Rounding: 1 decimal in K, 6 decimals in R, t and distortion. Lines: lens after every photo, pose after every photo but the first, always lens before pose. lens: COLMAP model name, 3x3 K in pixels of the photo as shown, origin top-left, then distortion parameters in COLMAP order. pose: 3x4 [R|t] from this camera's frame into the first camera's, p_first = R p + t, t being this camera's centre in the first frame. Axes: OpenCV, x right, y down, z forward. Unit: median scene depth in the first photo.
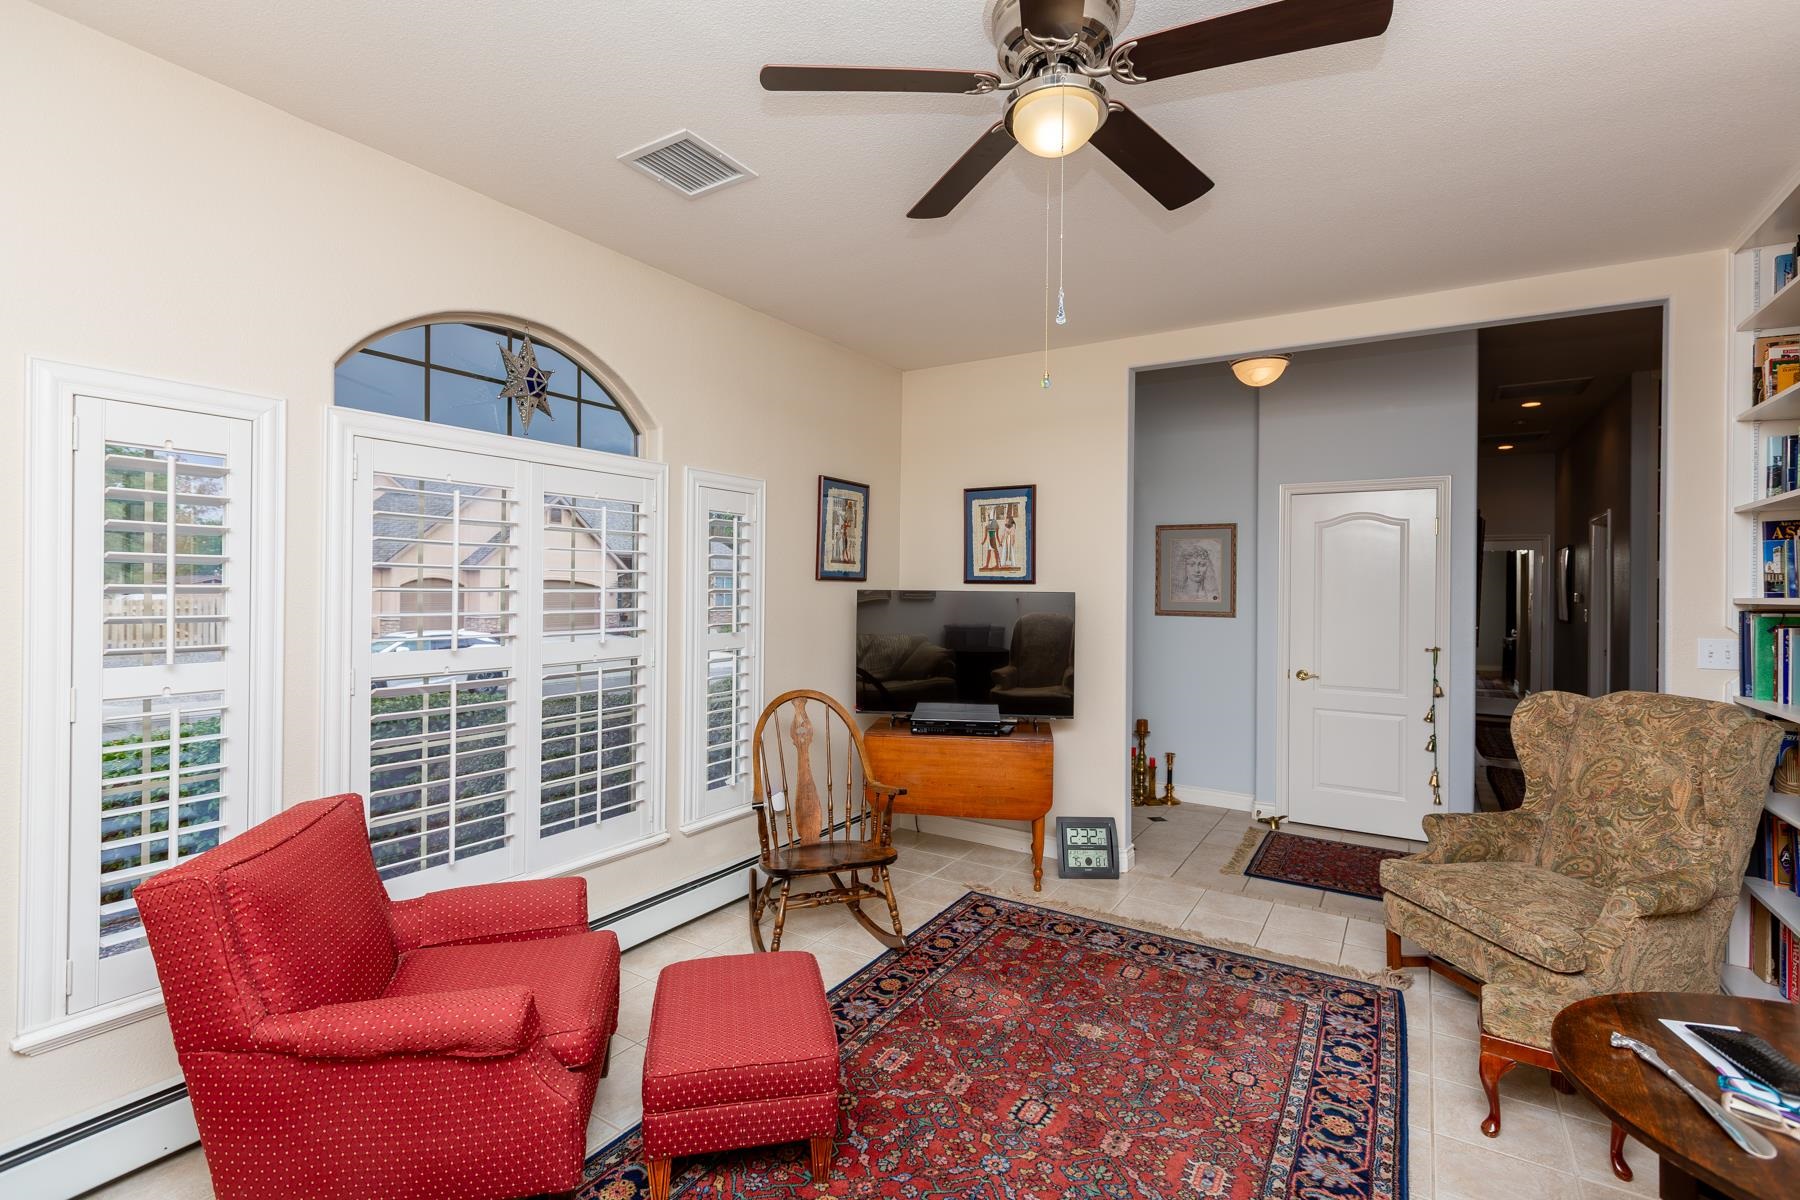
lens RADIAL K [[812.5, 0, 895.6], [0, 812.5, 588.6], [0, 0, 1]] dist [0.004217, -0.001212]
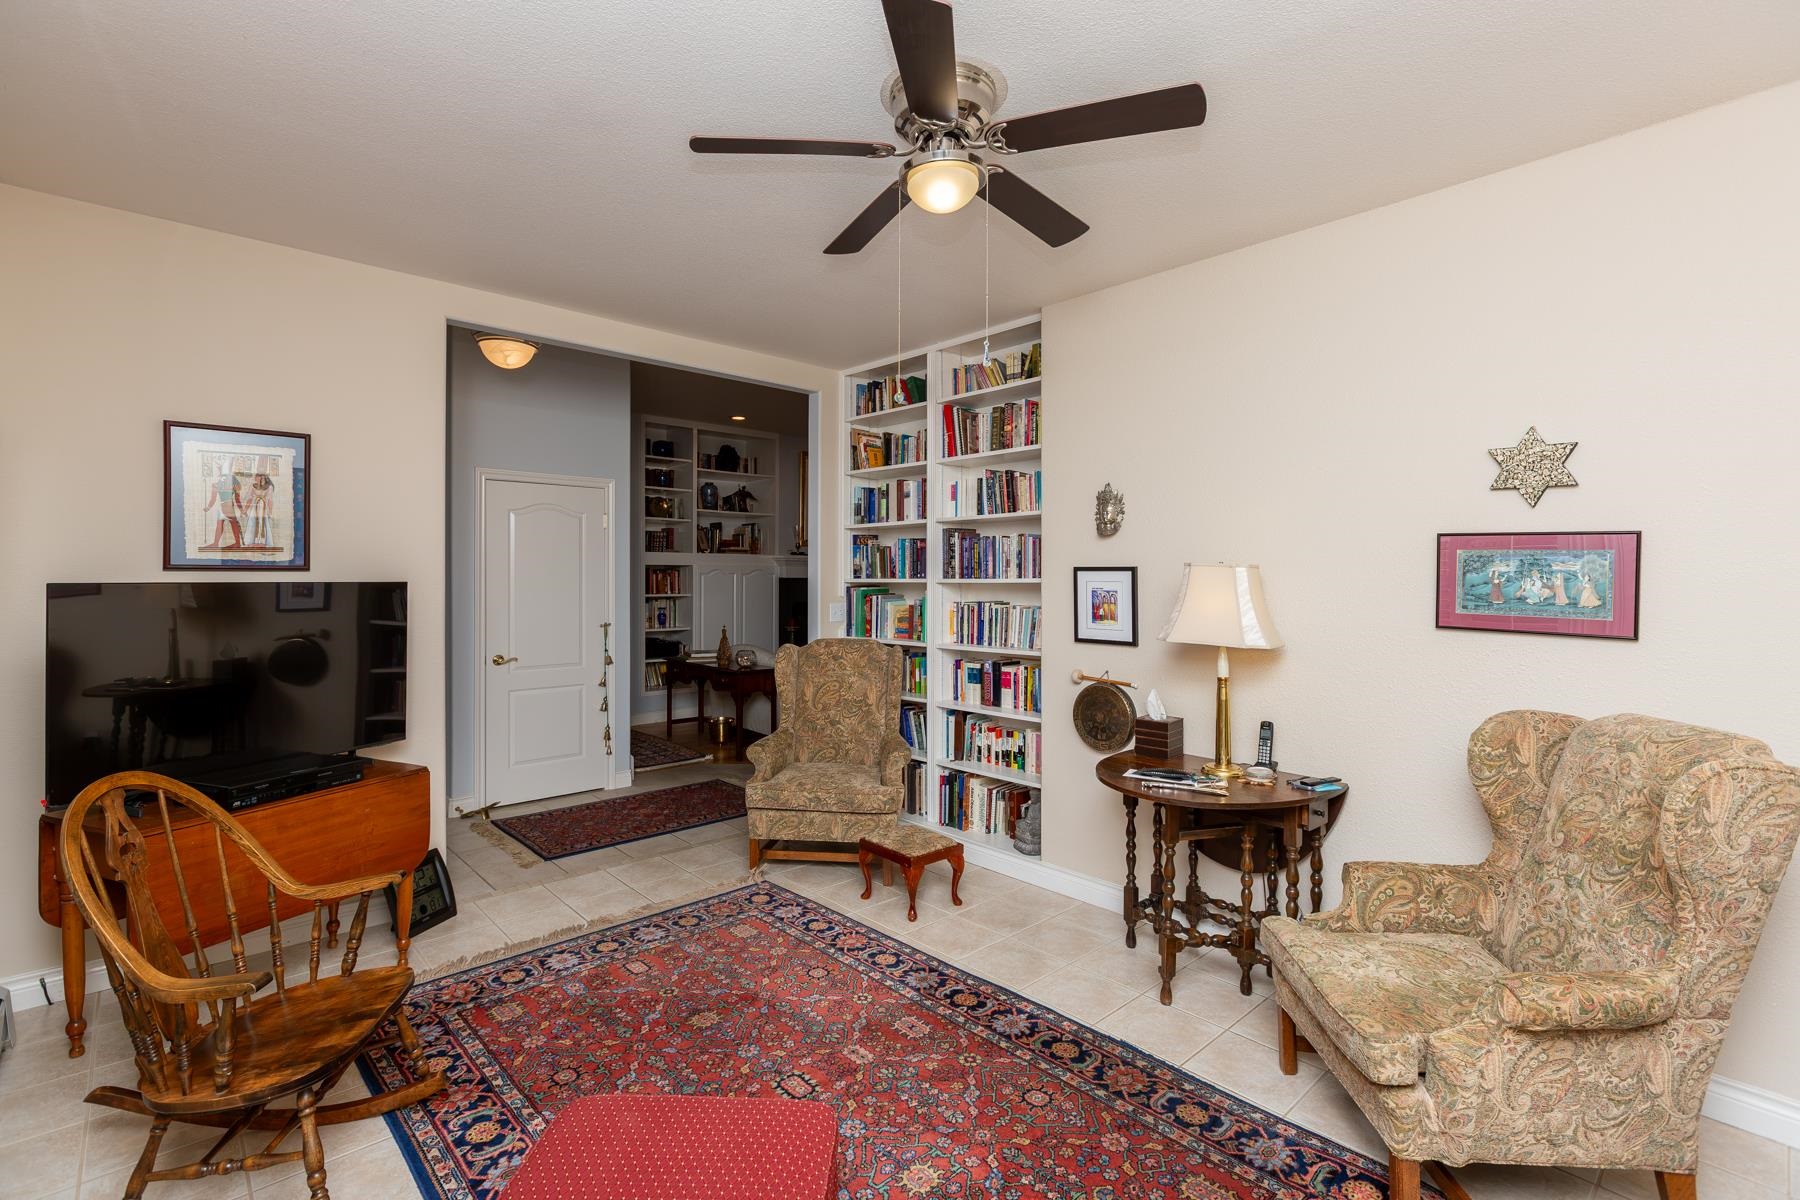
lens RADIAL K [[812.5, 0, 883.9], [0, 812.5, 587.3], [0, 0, 1]] dist [0.004217, -0.001212]
pose [[0.274475, -0.022103, 0.961340, -0.540339], [0.002985, 0.999751, 0.022134, -0.007991], [-0.961590, -0.003206, 0.274473, 0.425738]]
